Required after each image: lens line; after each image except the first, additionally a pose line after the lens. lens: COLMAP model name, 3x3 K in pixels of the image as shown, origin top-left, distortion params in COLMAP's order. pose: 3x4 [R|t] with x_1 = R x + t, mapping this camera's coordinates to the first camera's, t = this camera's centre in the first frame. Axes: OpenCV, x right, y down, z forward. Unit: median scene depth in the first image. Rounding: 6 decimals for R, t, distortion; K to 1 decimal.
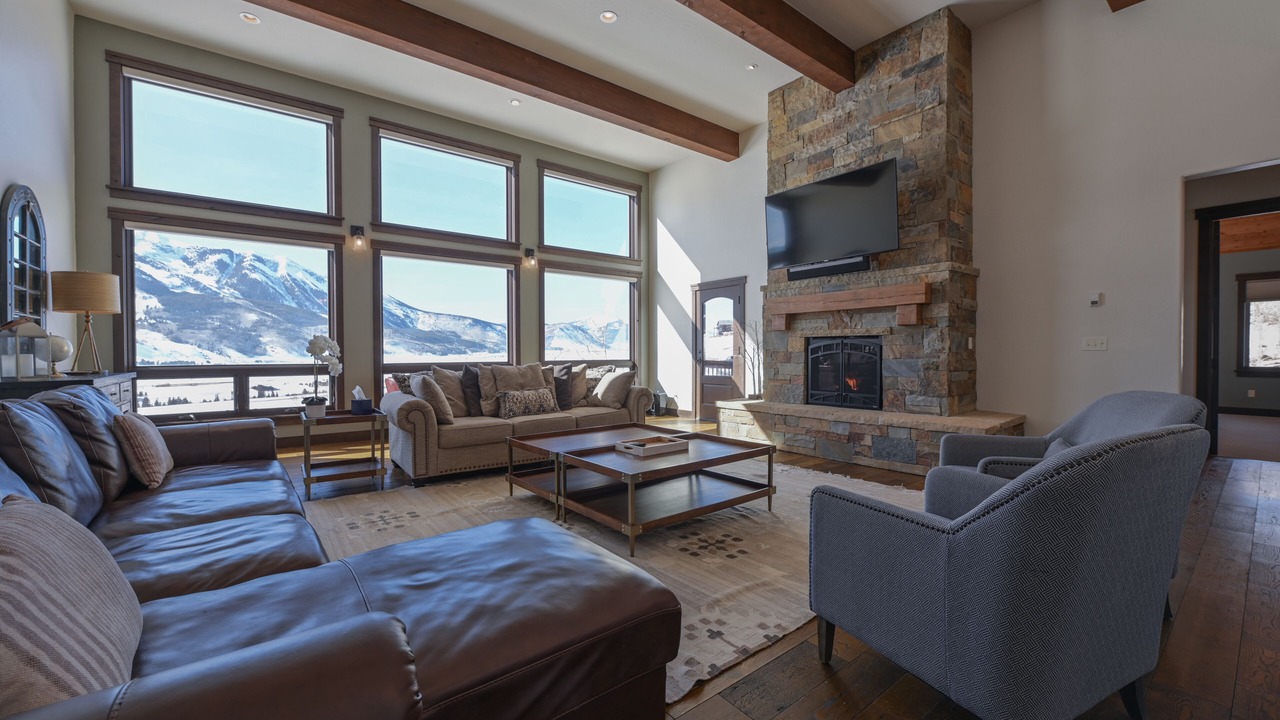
lens RADIAL K [[506.4, 0, 640.0], [0, 506.4, 360.0], [0, 0, 1]] dist [-0.010306, -0.000333]
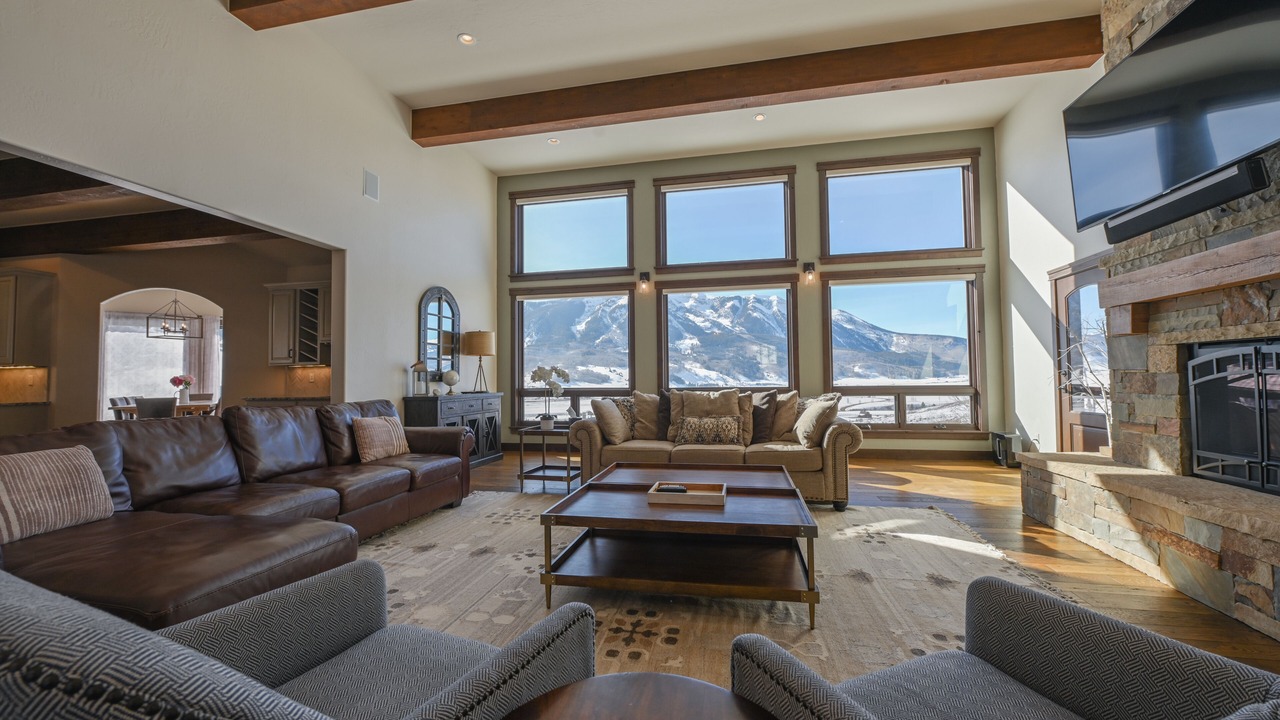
lens RADIAL K [[506.4, 0, 640.0], [0, 506.4, 360.0], [0, 0, 1]] dist [-0.010306, -0.000333]
pose [[0.633544, -0.033375, -0.772987, 0.372760], [-0.002402, 0.998980, -0.045102, -0.004990], [0.773703, 0.030430, 0.632817, 0.255685]]
